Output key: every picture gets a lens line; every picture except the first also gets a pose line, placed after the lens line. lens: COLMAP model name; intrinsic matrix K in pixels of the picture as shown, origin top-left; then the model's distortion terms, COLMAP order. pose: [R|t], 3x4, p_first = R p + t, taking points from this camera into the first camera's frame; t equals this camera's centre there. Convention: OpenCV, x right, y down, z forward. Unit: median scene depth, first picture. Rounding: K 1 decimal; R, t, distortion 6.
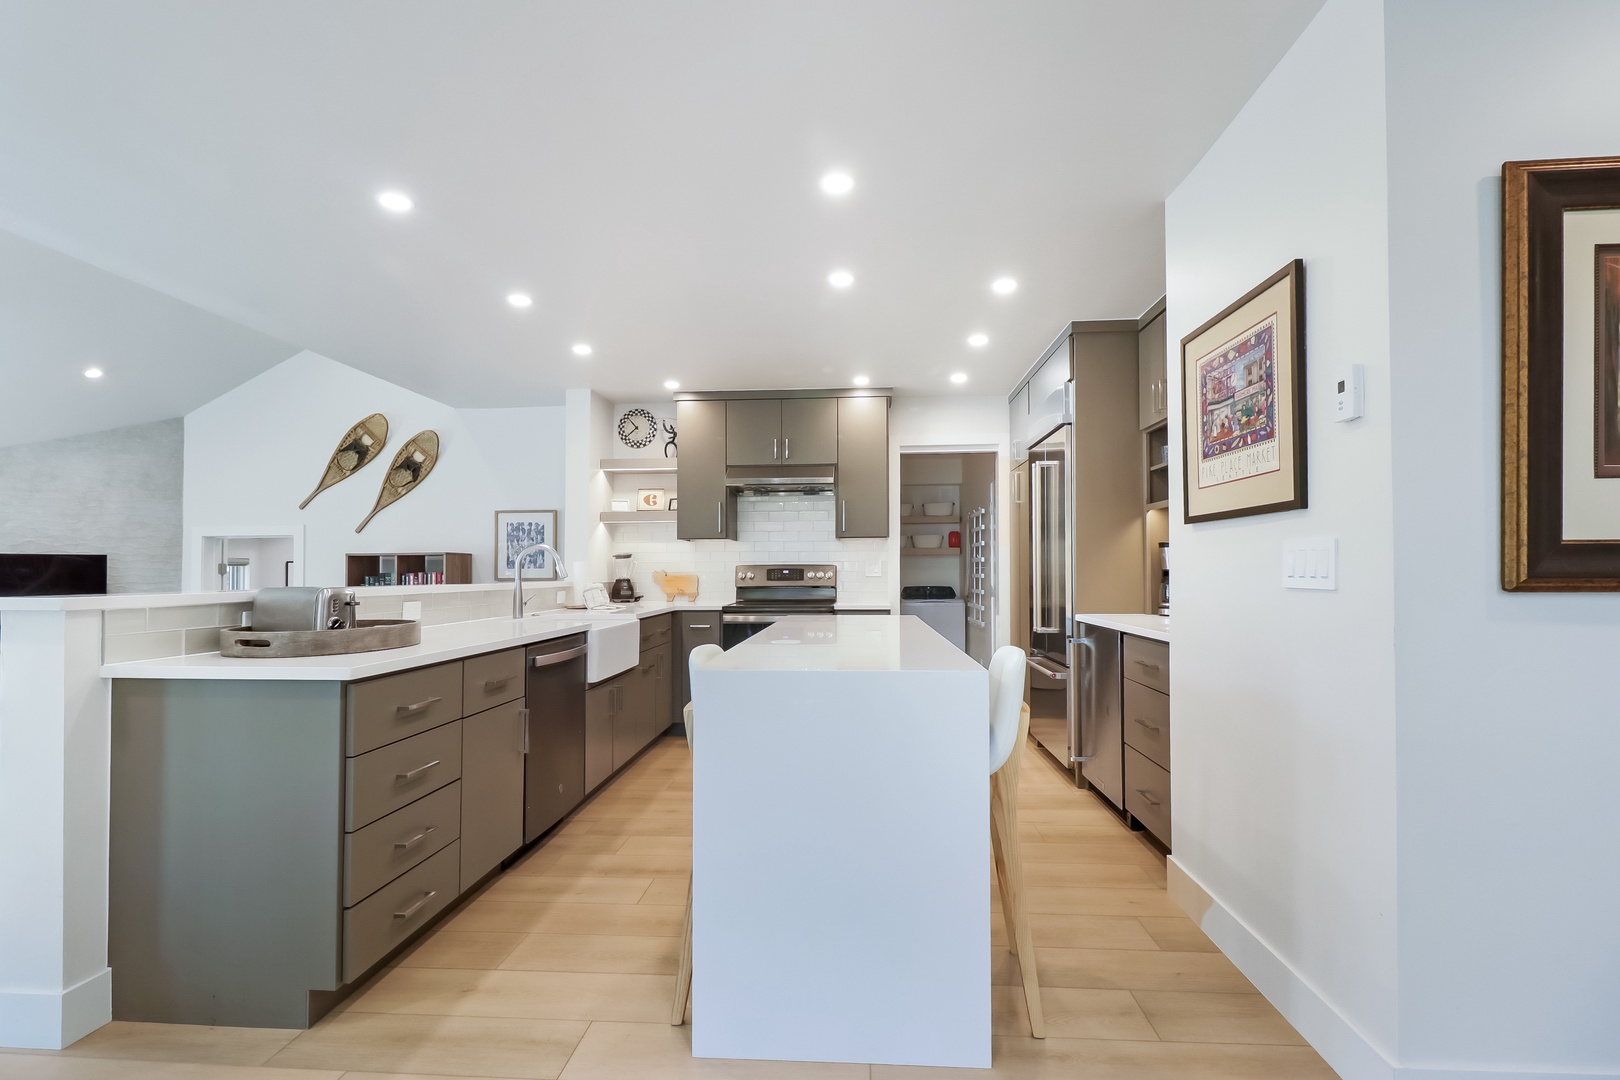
lens RADIAL K [[771.4, 0, 809.0], [0, 771.4, 560.8], [0, 0, 1]] dist [0.018041, -0.016891]
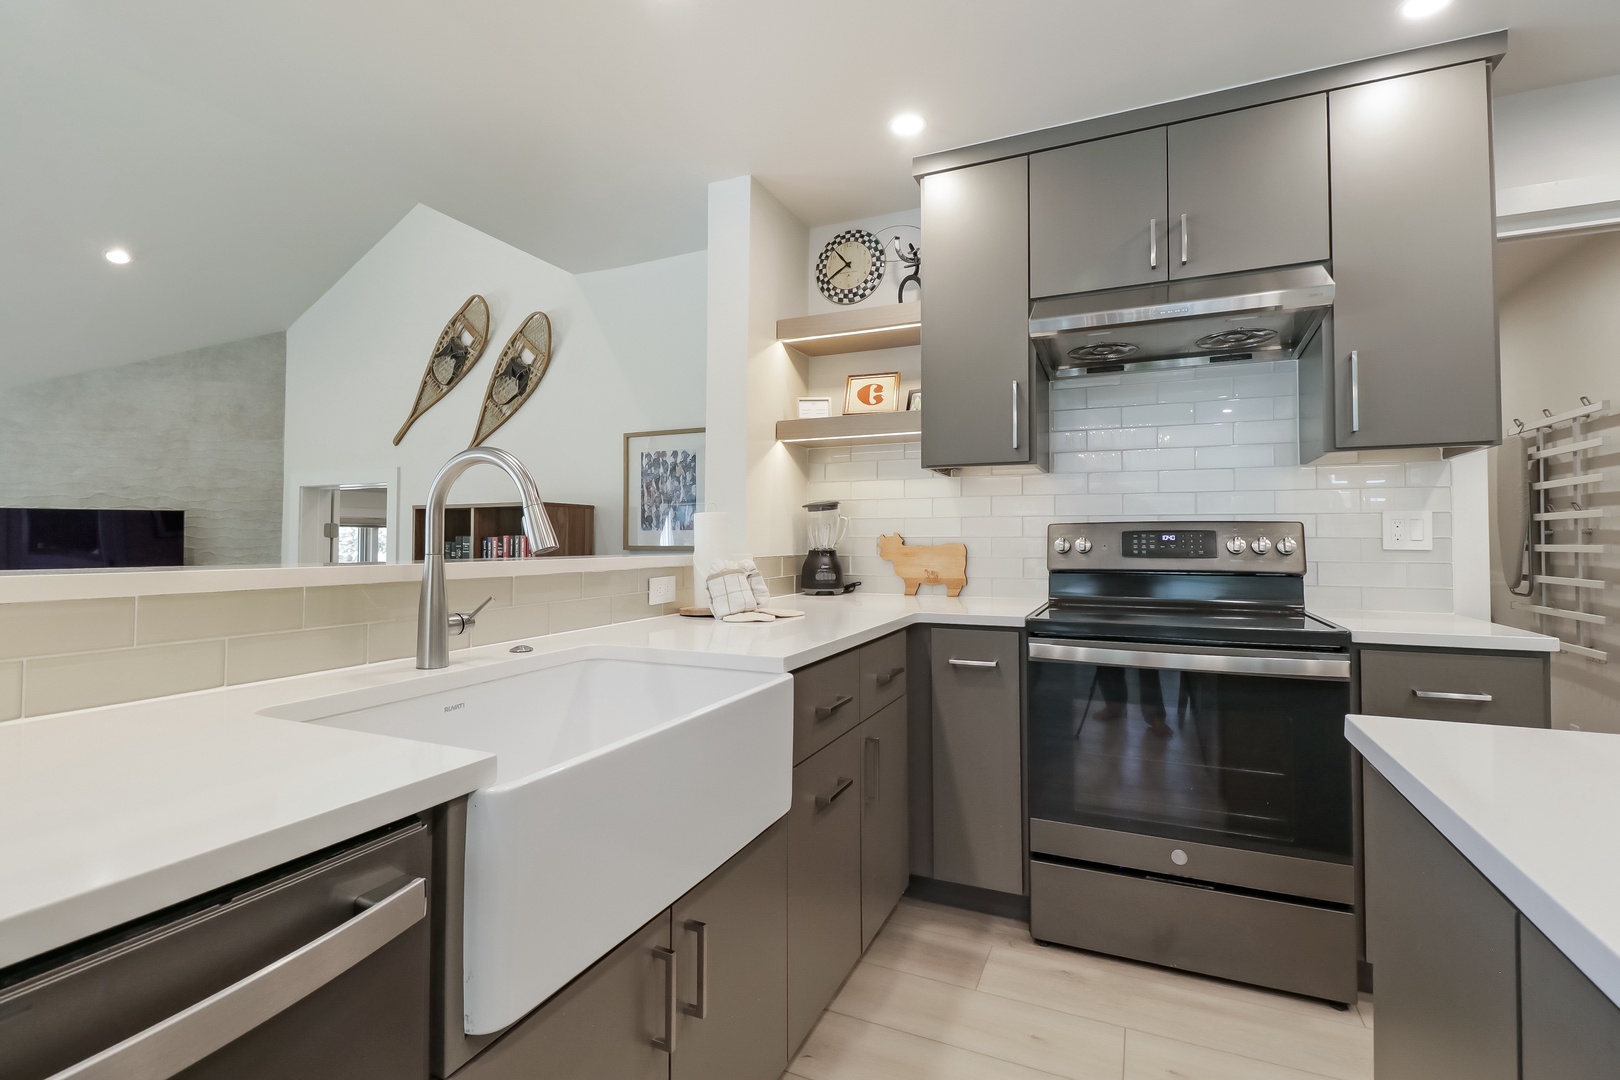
lens RADIAL K [[755.2, 0, 813.3], [0, 755.2, 515.3], [0, 0, 1]] dist [-0.001105, -0.000631]
pose [[0.943498, -0.004675, -0.331347, -0.075184], [-0.001012, 0.999855, -0.016989, 0.008833], [0.331378, 0.016364, 0.943356, 0.508898]]
